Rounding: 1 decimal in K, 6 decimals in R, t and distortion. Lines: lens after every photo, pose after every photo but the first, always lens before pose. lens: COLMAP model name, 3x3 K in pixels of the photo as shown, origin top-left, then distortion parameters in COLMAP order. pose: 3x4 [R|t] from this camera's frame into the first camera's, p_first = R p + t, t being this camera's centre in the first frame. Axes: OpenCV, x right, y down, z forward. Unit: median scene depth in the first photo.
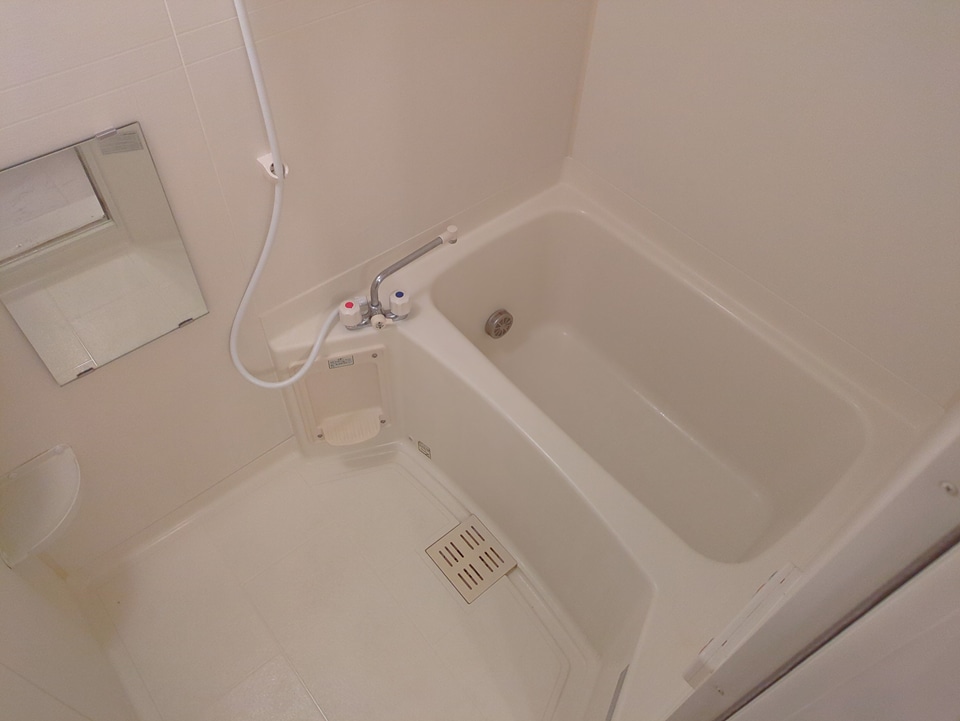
lens RADIAL K [[725.2, 0, 478.7], [0, 725.2, 364.9], [0, 0, 1]] dist [0.021993, -0.005740]
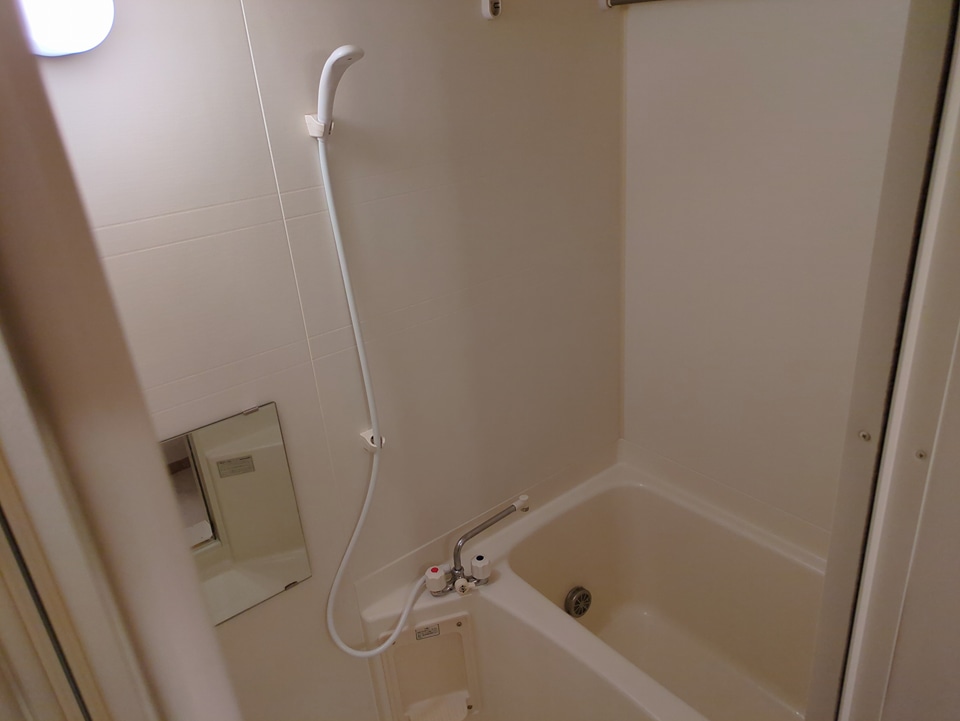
lens RADIAL K [[725.2, 0, 478.7], [0, 725.2, 364.9], [0, 0, 1]] dist [0.021993, -0.005740]
pose [[0.992541, -0.097071, -0.073754, -0.003214], [0.052965, 0.888256, -0.456286, 0.138975], [0.109805, 0.448976, 0.886771, -0.088648]]
